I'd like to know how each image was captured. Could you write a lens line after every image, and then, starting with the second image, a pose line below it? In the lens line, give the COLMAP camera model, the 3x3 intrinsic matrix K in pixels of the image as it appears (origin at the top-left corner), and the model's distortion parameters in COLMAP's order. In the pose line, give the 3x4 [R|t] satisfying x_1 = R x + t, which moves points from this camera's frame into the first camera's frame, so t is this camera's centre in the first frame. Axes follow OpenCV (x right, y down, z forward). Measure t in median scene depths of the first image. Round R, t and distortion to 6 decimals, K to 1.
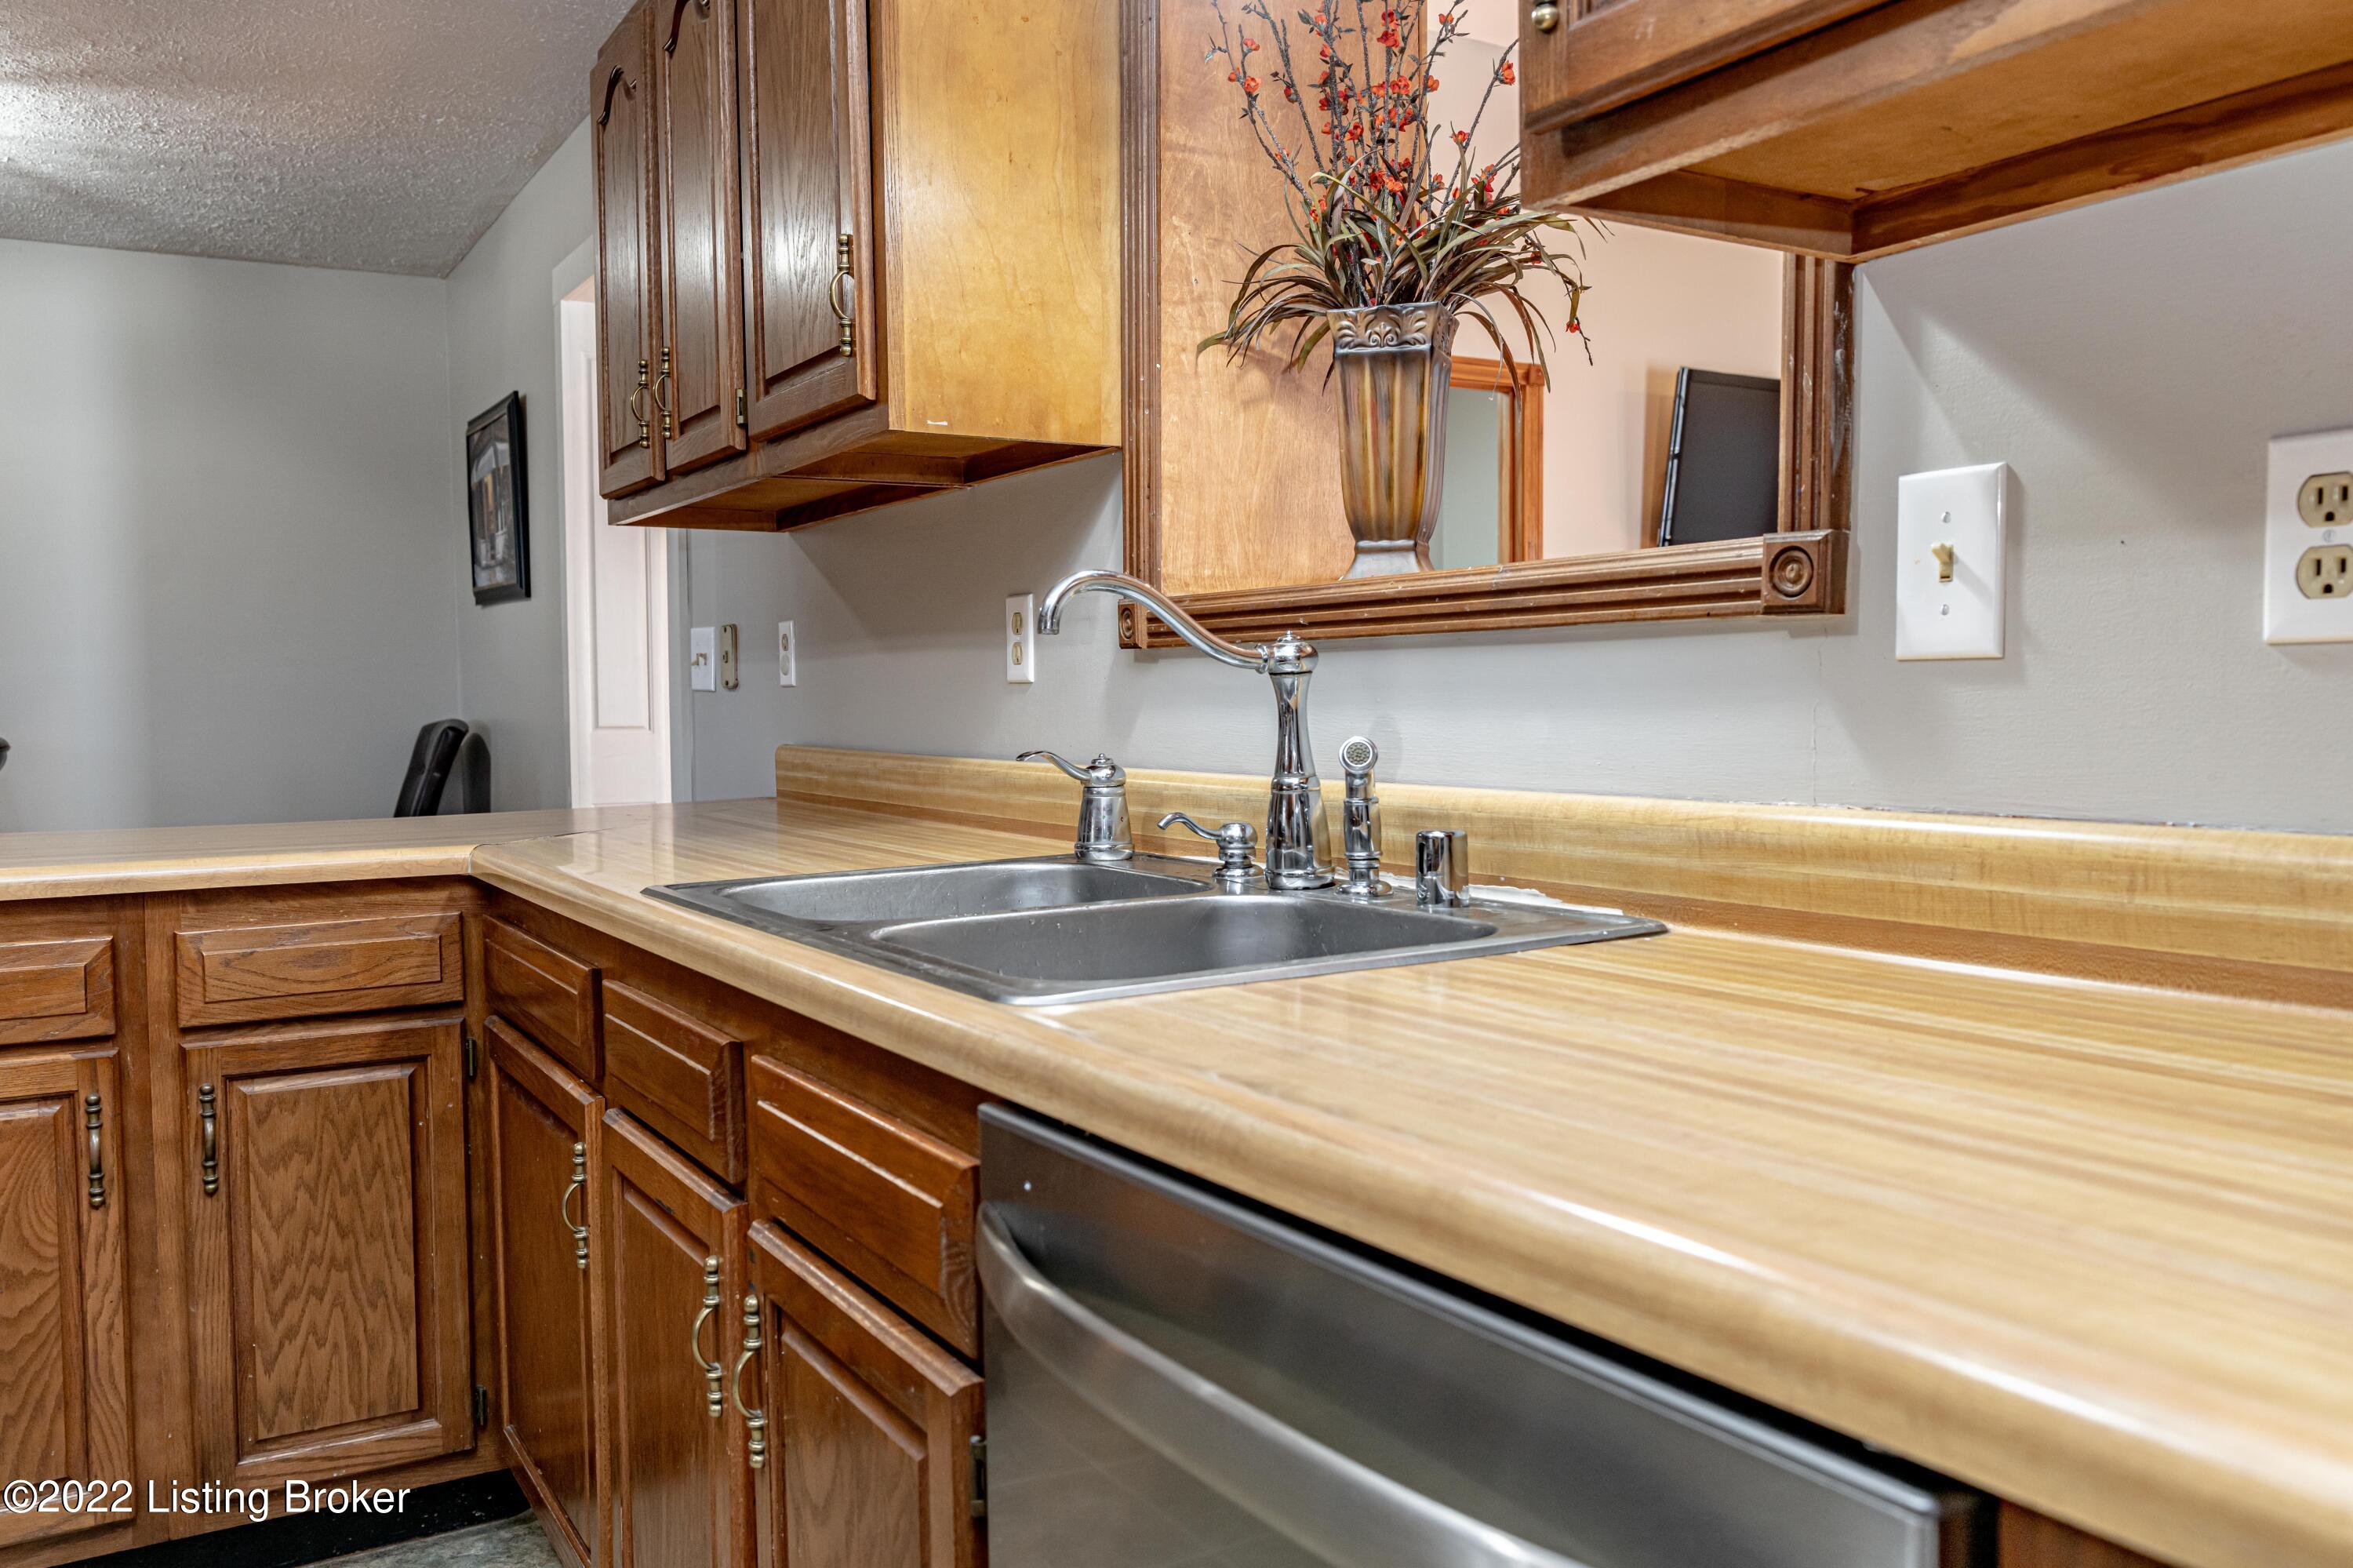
lens RADIAL K [[1848.8, 0, 1164.9], [0, 1848.8, 787.3], [0, 0, 1]] dist [0.007095, 0.001116]
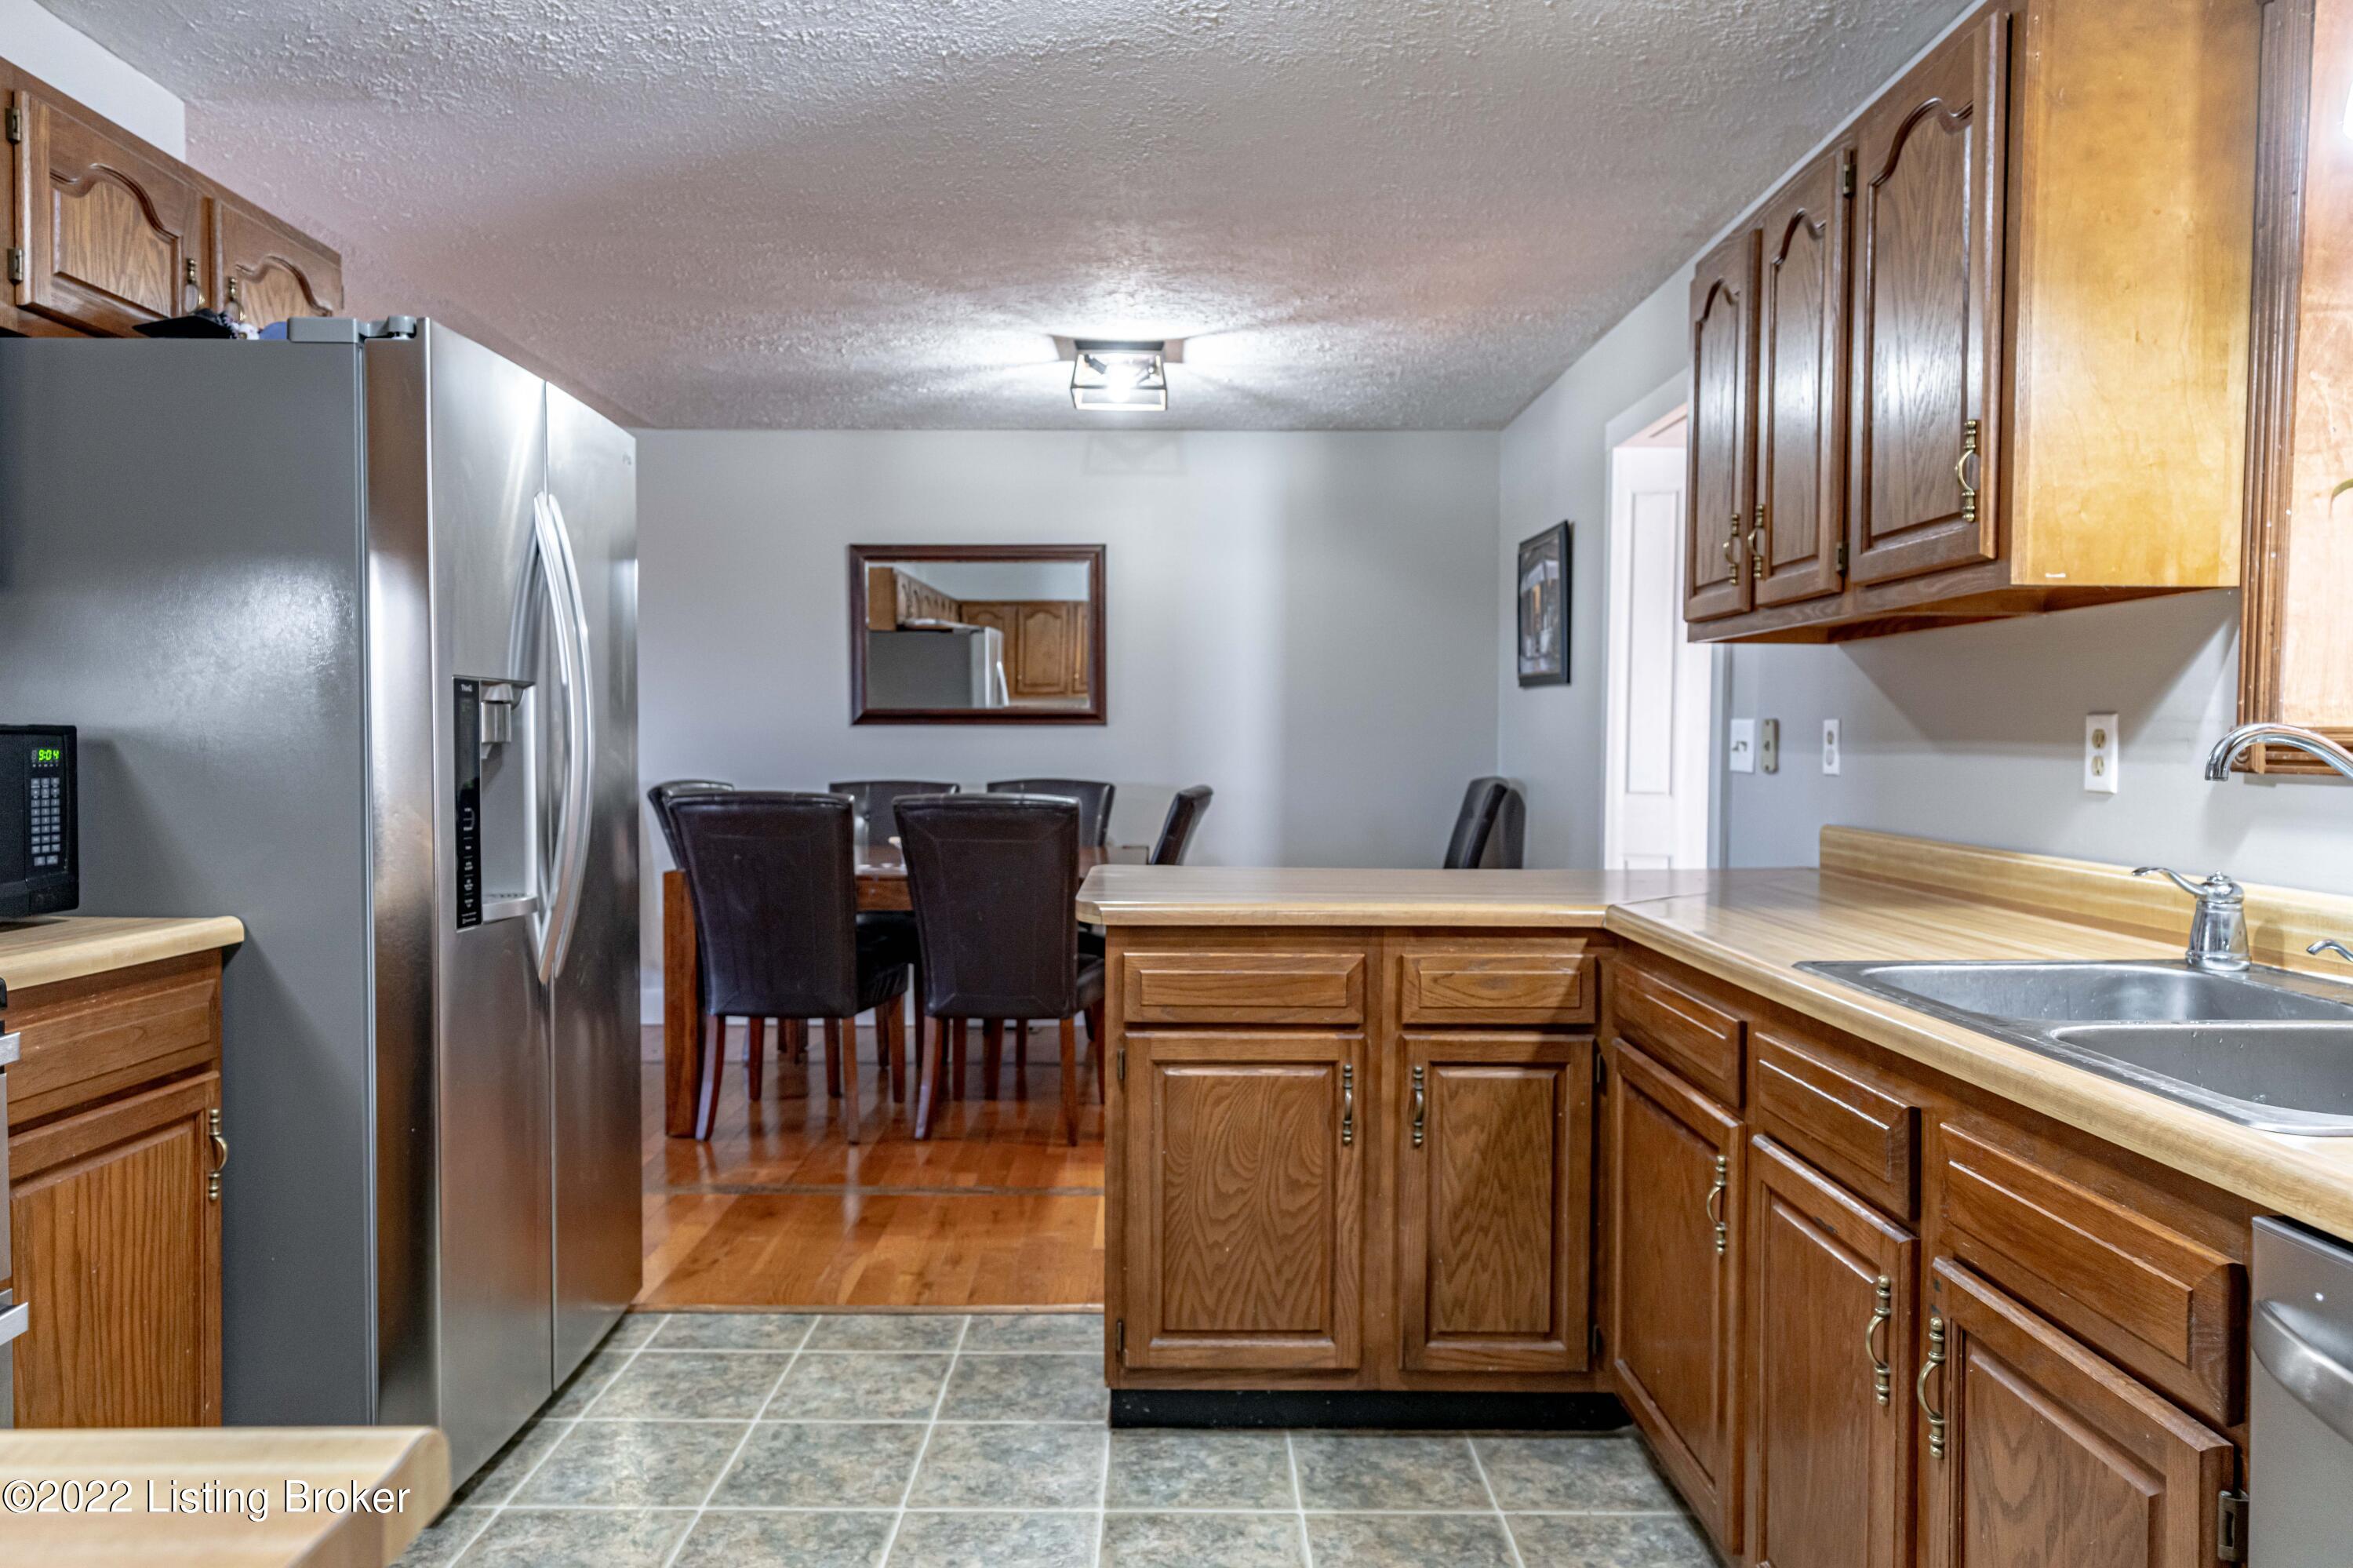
lens RADIAL K [[1564.7, 0, 1171.2], [0, 1564.7, 789.2], [0, 0, 1]] dist [0.008674, 0.003395]
pose [[0.861400, 0.033327, -0.506833, -0.091738], [-0.042862, 0.999055, -0.007154, -0.031267], [0.506116, 0.027886, 0.862014, -0.111688]]
